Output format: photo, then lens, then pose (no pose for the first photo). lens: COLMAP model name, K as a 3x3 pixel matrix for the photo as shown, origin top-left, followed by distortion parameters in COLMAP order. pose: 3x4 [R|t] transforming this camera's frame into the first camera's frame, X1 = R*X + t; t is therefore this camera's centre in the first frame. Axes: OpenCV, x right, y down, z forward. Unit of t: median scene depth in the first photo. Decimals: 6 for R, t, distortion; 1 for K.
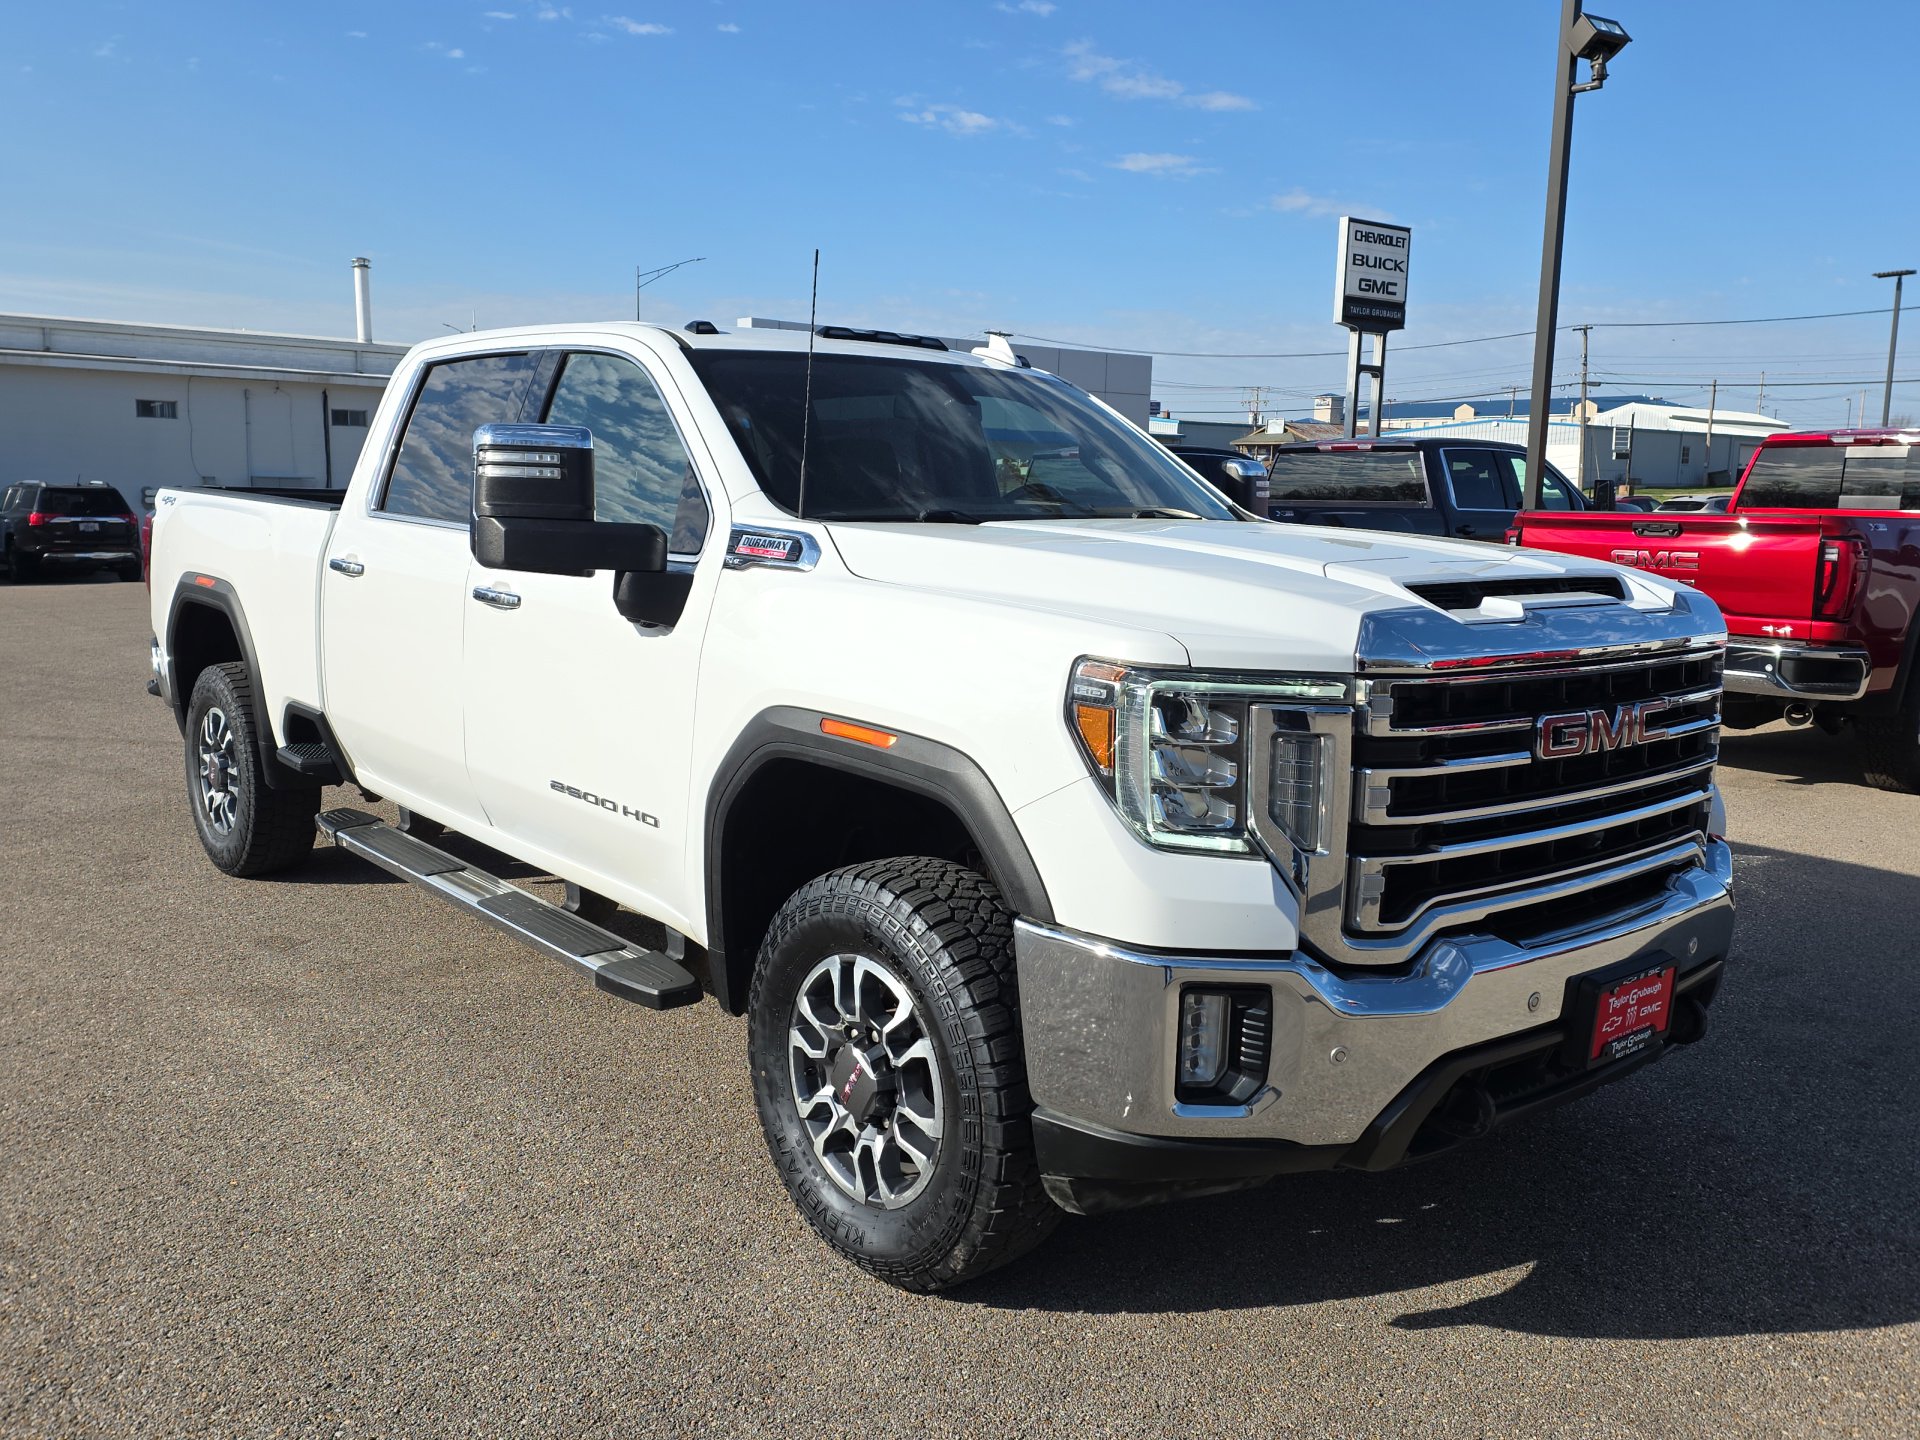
lens RADIAL K [[1584.8, 0, 950.0], [0, 1584.8, 709.5], [0, 0, 1]] dist [0.104929, -0.089139]
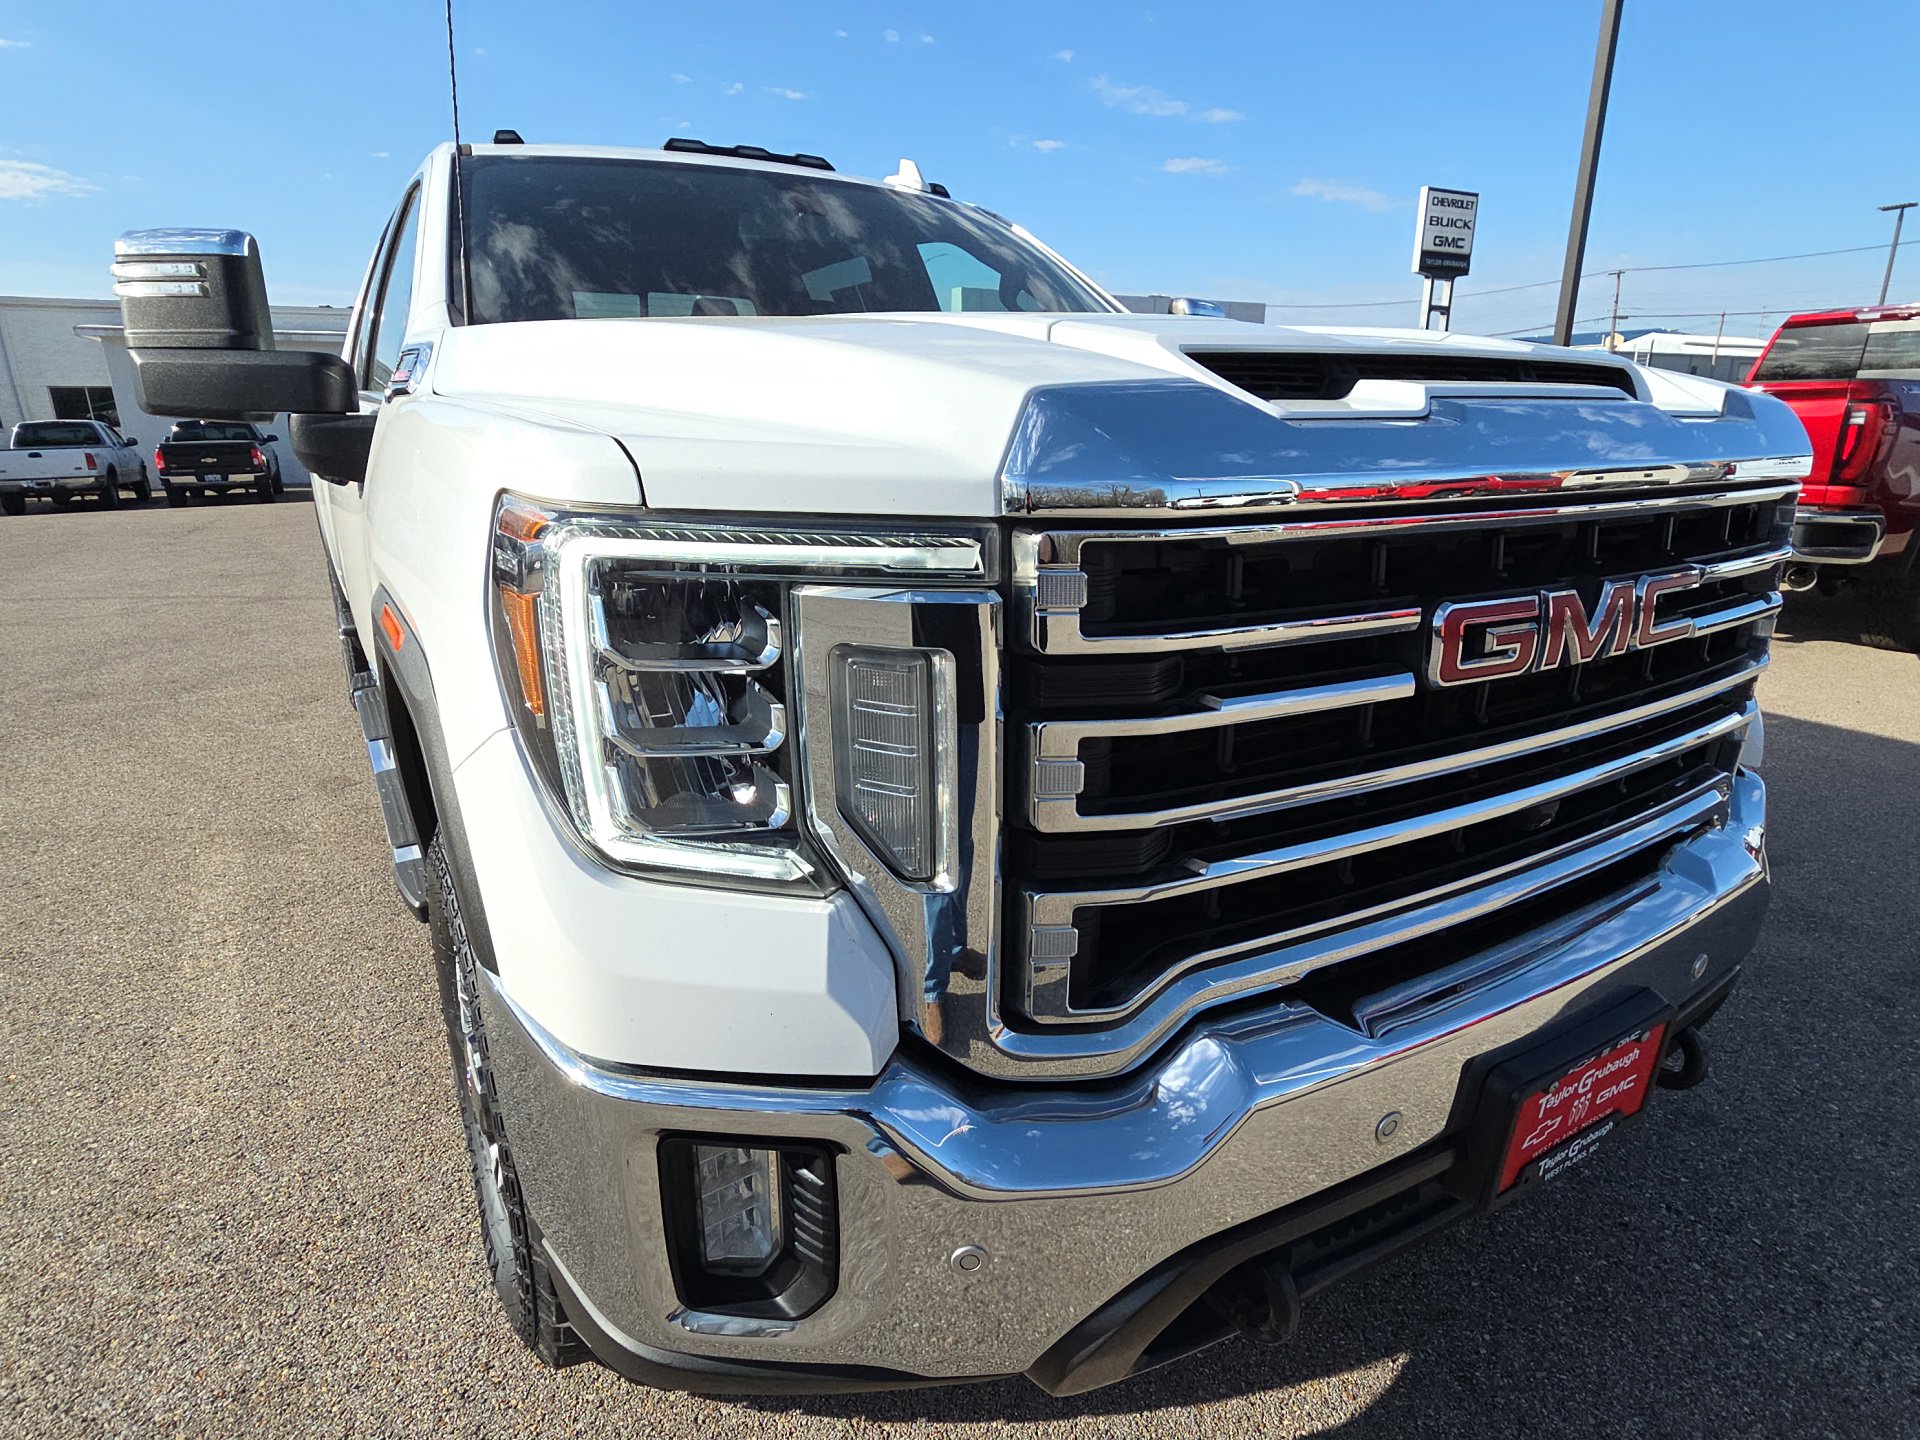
lens RADIAL K [[1061.8, 0, 940.2], [0, 1061.8, 736.3], [0, 0, 1]] dist [0.003857, 0.001557]
pose [[0.985547, 0.021471, -0.168035, 0.248671], [0.004195, 0.988537, 0.150918, -0.005831], [0.169349, -0.149442, 0.974160, 0.588678]]
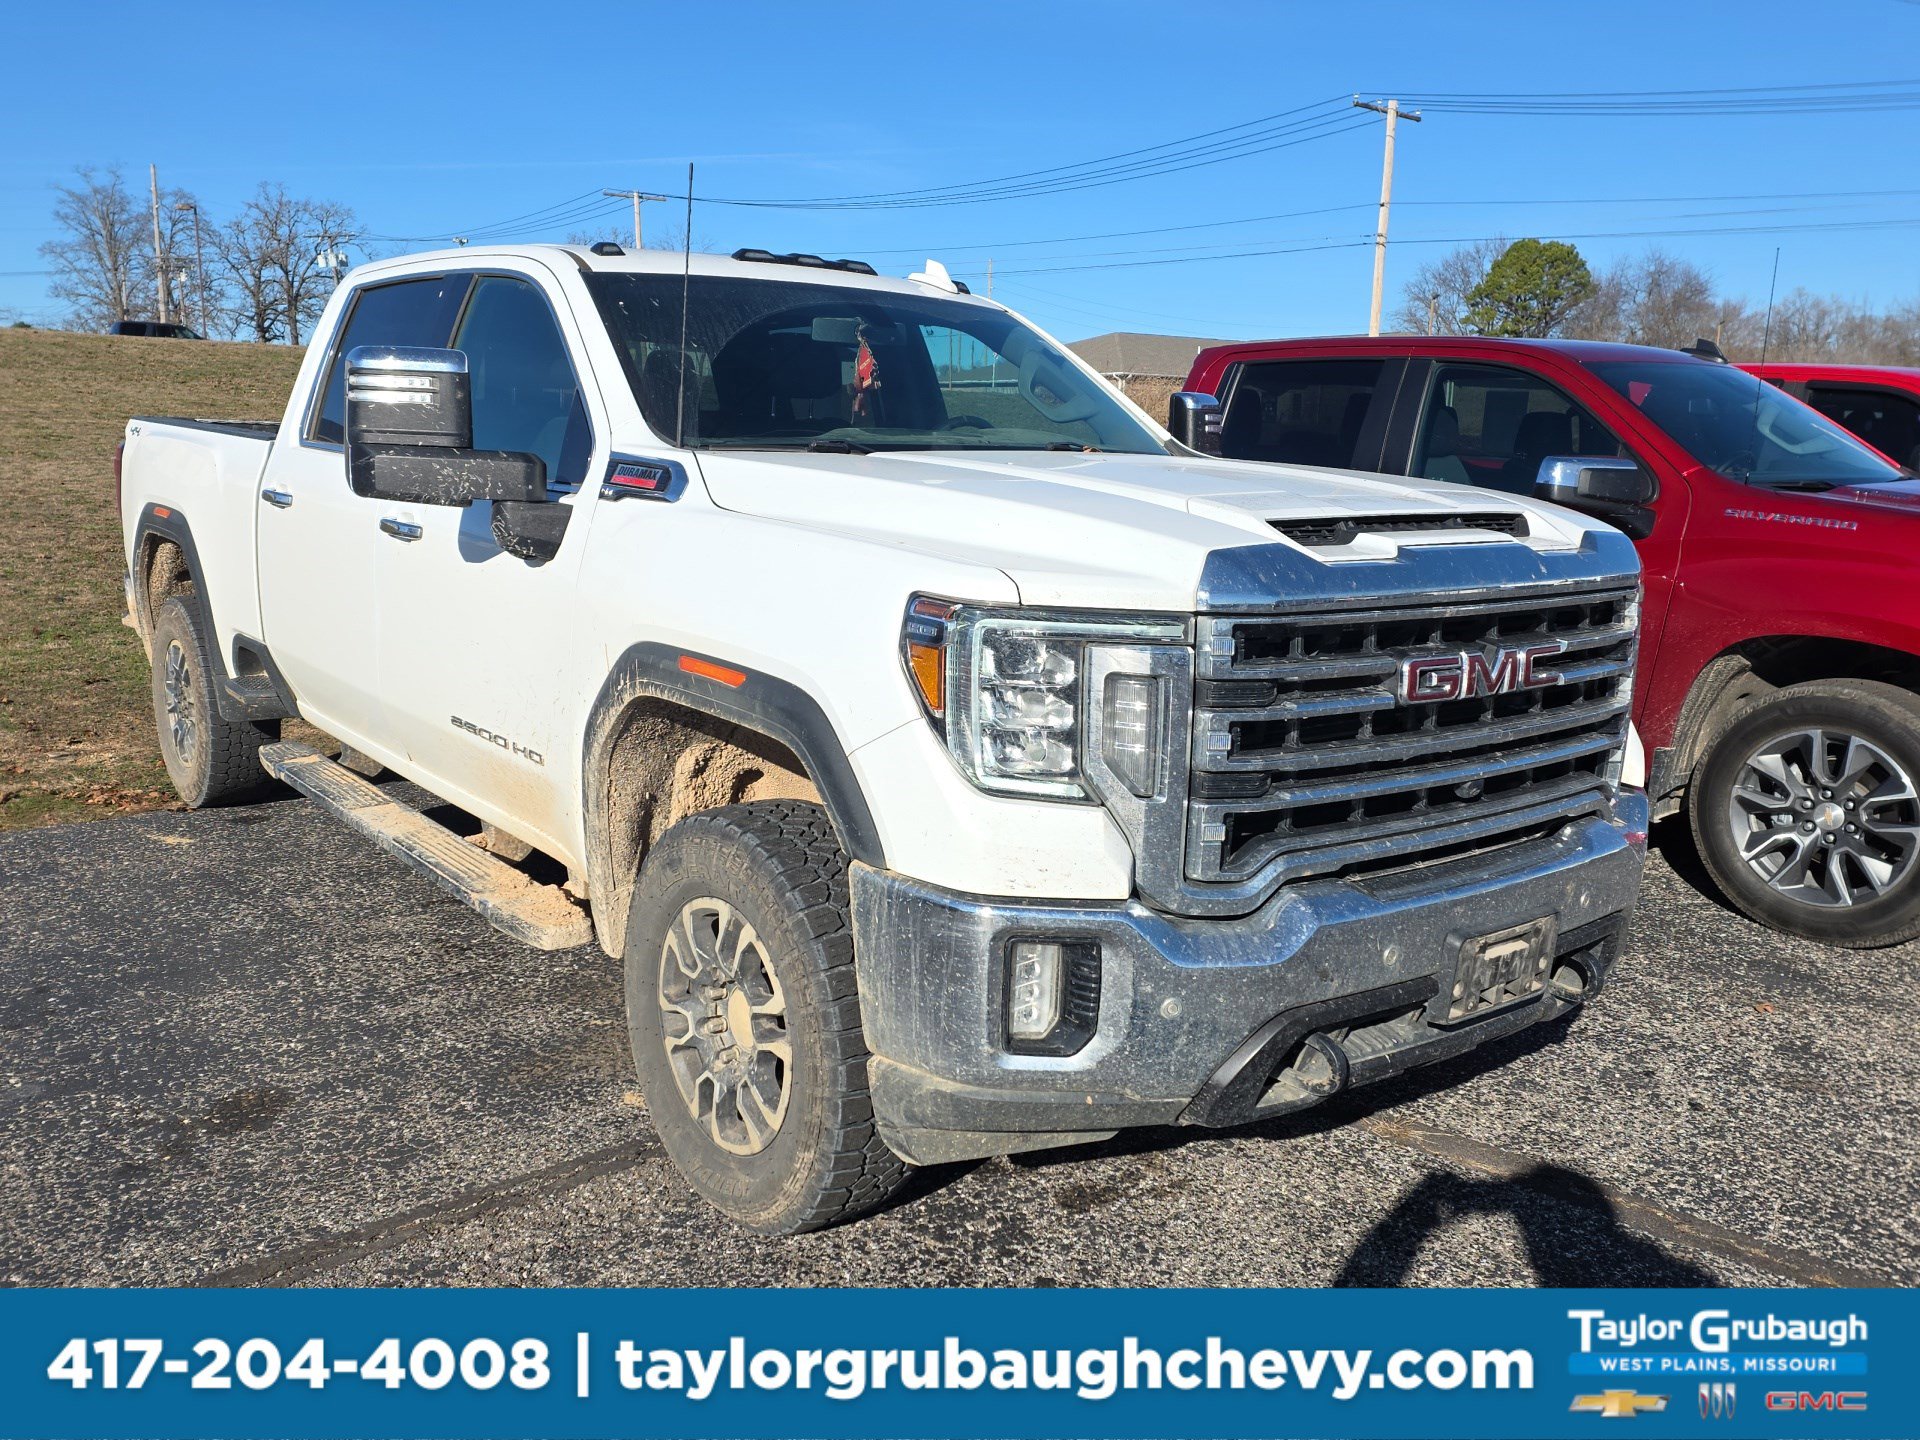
lens RADIAL K [[1584.8, 0, 946.4], [0, 1584.8, 726.6], [0, 0, 1]] dist [0.104929, -0.089139]
pose [[0.999253, 0.011286, -0.036950, 0.122395], [-0.009511, 0.998809, 0.047861, 0.001190], [0.037446, -0.047474, 0.998170, 0.036227]]
